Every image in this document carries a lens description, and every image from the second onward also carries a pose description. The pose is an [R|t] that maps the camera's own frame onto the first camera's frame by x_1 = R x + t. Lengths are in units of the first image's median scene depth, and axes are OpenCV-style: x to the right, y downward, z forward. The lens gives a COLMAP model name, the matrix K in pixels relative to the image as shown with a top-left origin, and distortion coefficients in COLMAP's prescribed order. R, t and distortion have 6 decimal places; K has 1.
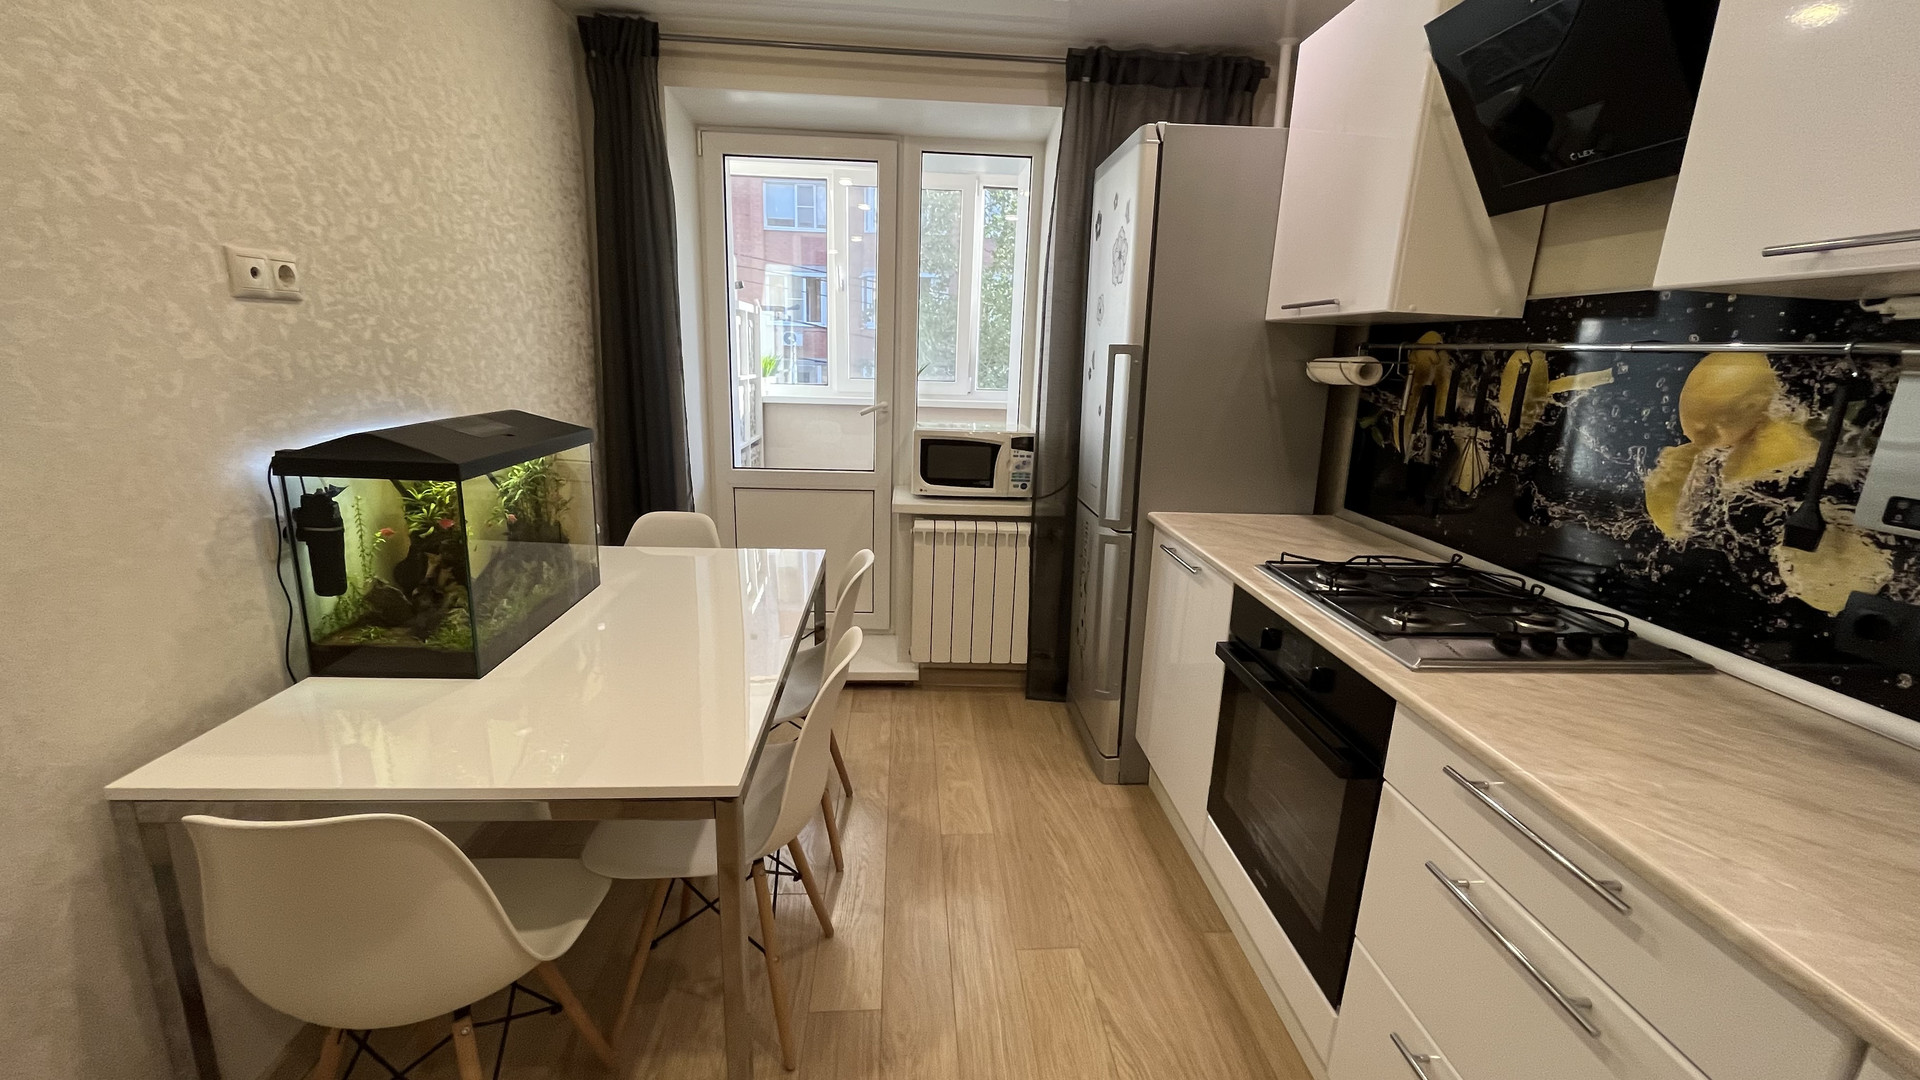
lens RADIAL K [[777.1, 0, 955.4], [0, 777.1, 539.7], [0, 0, 1]] dist [-0.001599, -0.000854]
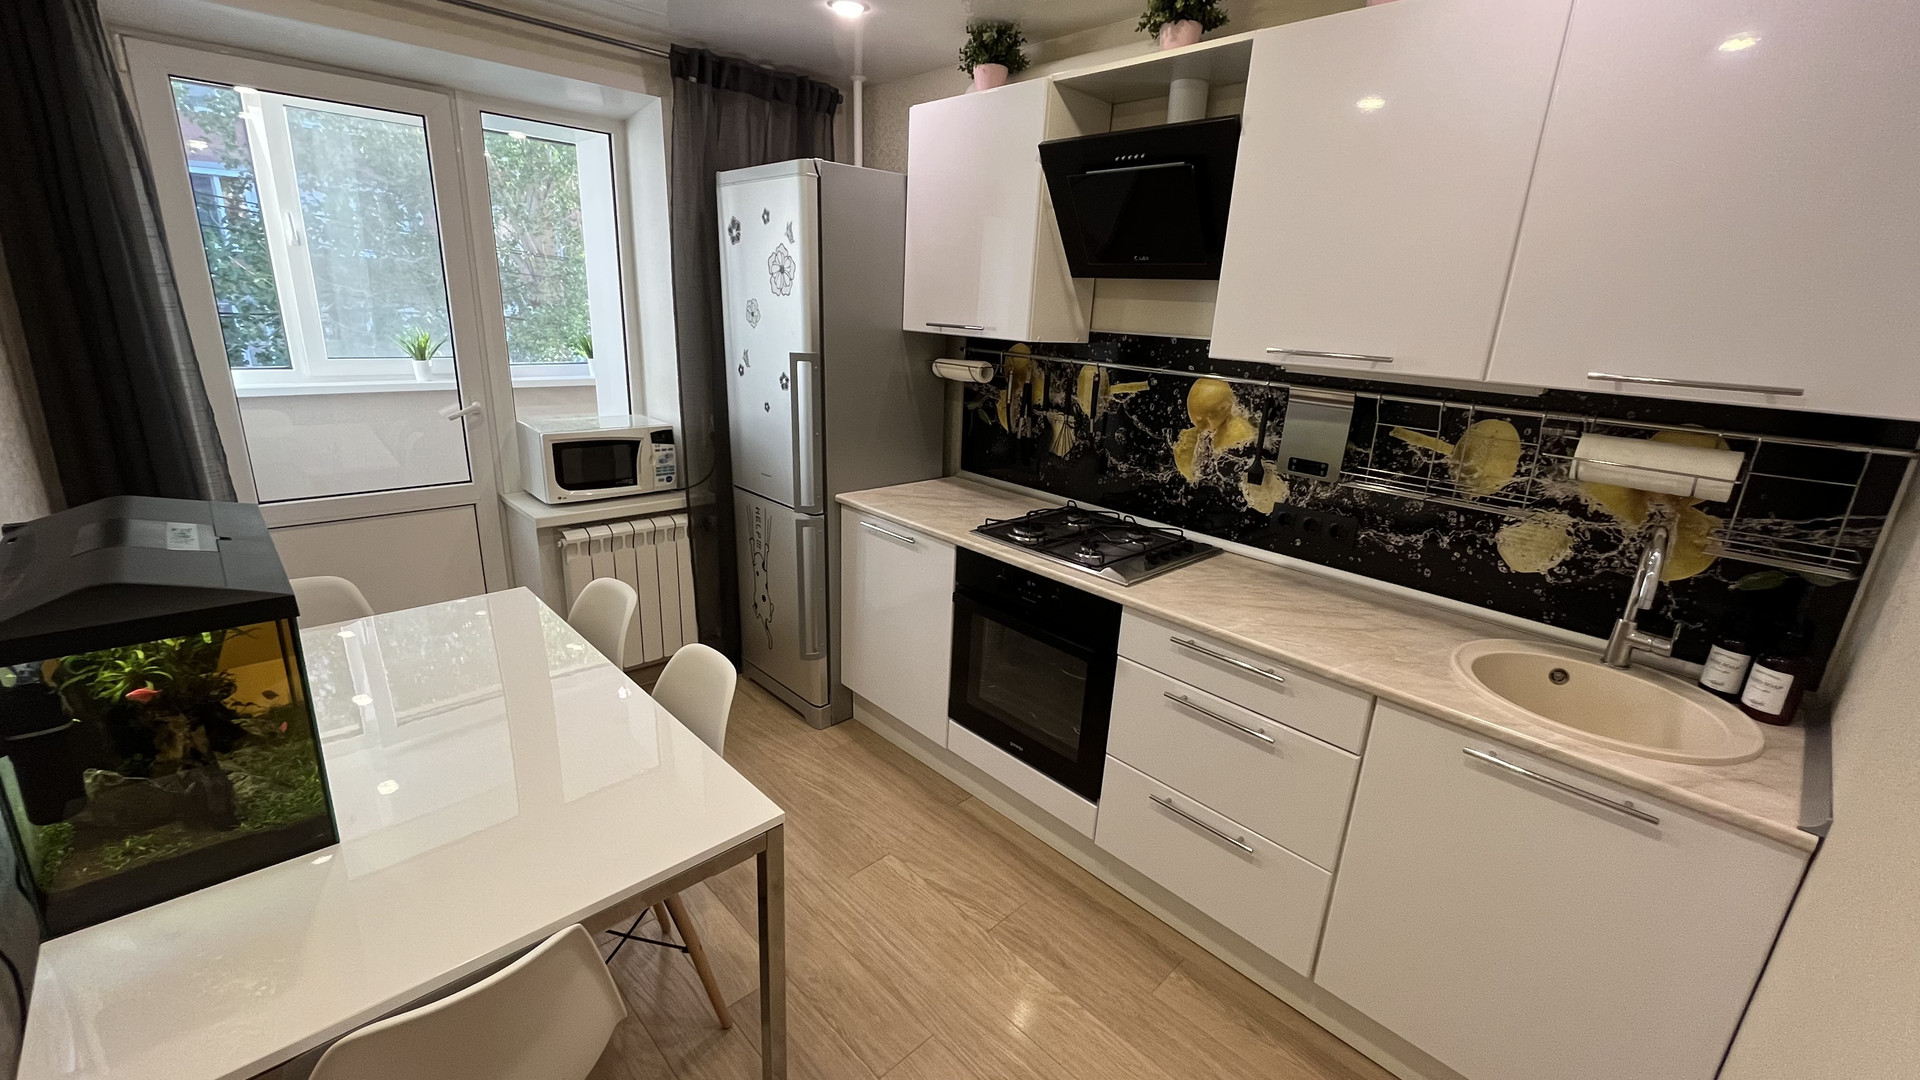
lens RADIAL K [[777.1, 0, 960.5], [0, 777.1, 542.6], [0, 0, 1]] dist [-0.001599, -0.000854]
pose [[0.761789, -0.184322, 0.621050, -0.563098], [0.129612, 0.982651, 0.132658, -0.154061], [-0.634727, -0.020561, 0.772463, -0.041757]]
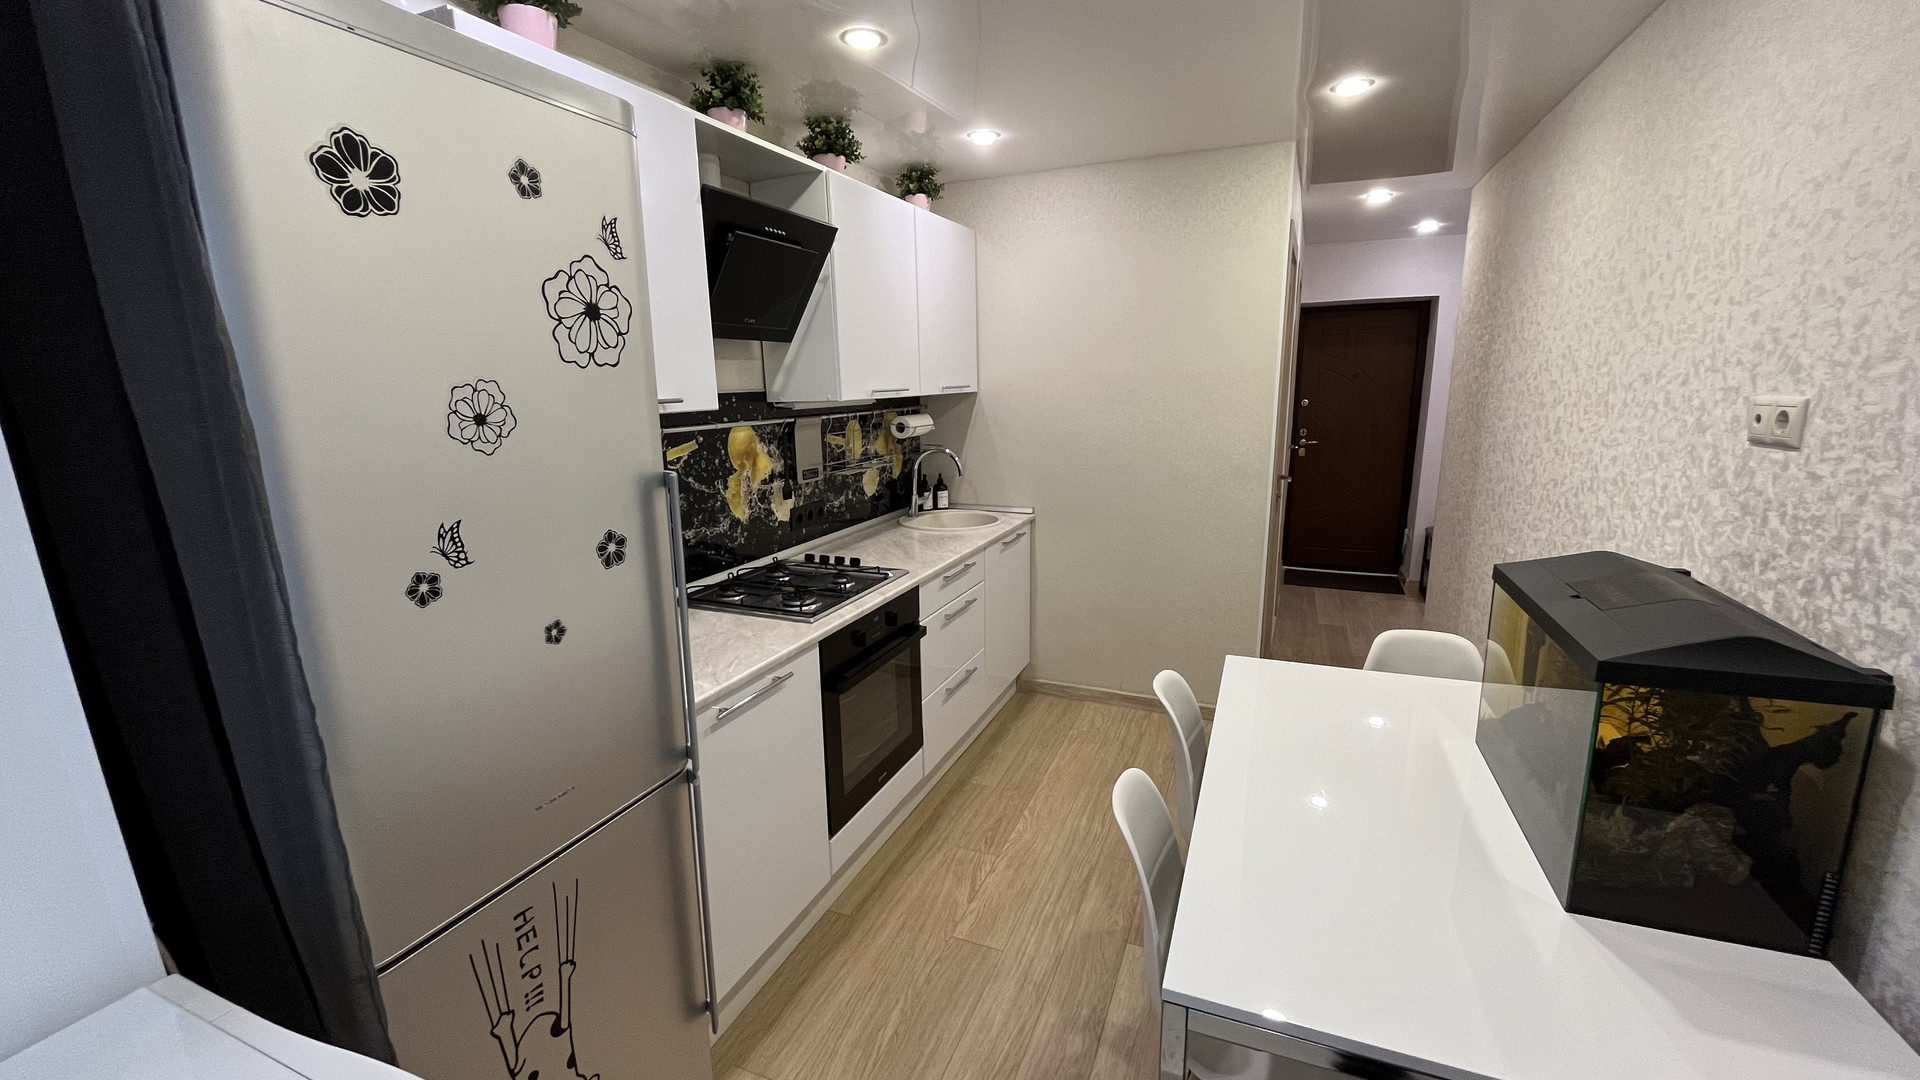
lens RADIAL K [[777.1, 0, 959.9], [0, 777.1, 541.1], [0, 0, 1]] dist [-0.001599, -0.000854]
pose [[-0.899070, -0.109614, 0.423861, -0.371564], [0.089542, 0.901646, 0.423105, -0.673012], [-0.428550, 0.418354, -0.800827, 2.167350]]
